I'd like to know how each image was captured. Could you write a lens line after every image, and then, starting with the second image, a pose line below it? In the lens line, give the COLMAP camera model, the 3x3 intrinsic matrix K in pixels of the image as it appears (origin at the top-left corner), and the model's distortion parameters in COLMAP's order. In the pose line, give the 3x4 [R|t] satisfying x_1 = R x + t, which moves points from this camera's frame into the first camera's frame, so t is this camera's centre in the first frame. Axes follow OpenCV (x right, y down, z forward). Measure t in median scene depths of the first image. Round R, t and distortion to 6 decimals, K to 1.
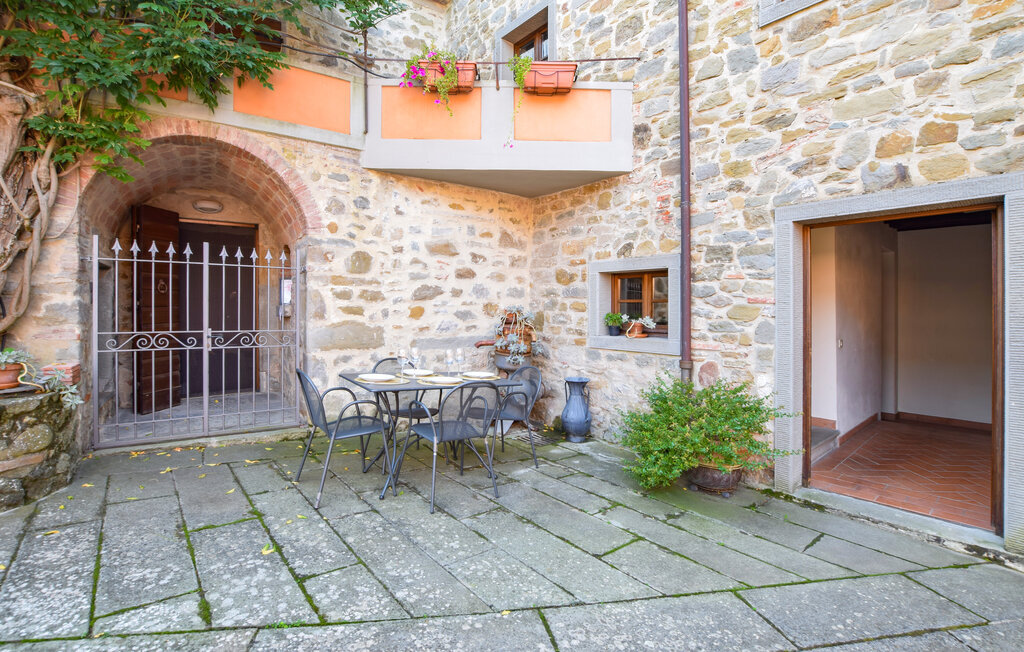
lens RADIAL K [[462.8, 0, 512.5], [0, 462.8, 309.9], [0, 0, 1]] dist [-0.016086, 0.000162]
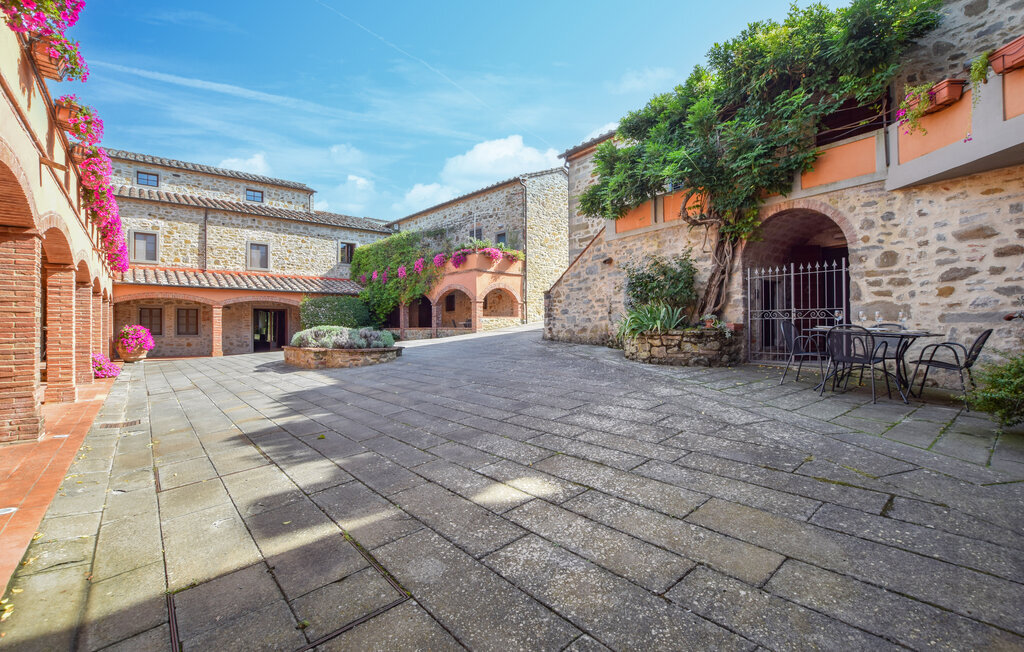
lens RADIAL K [[462.8, 0, 513.1], [0, 462.8, 327.3], [0, 0, 1]] dist [-0.016086, 0.000162]
pose [[0.004388, -0.010715, -0.999933, 1.049705], [0.002699, 0.999939, -0.010703, 0.116437], [0.999987, -0.002652, 0.004416, -0.144993]]
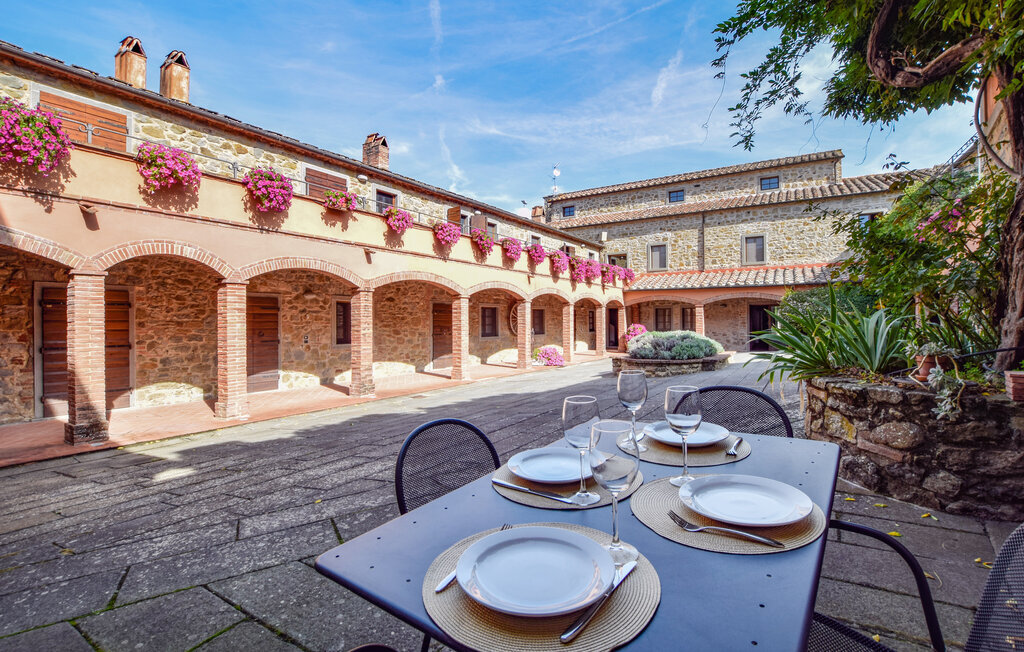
lens RADIAL K [[490.7, 0, 516.0], [0, 490.7, 323.7], [0, 0, 1]] dist [-0.026595, 0.000090]
pose [[-0.956943, 0.000861, -0.290275, -0.001700], [-0.001063, 0.999979, 0.006469, 0.028104], [0.290274, 0.006499, -0.956921, 1.018650]]
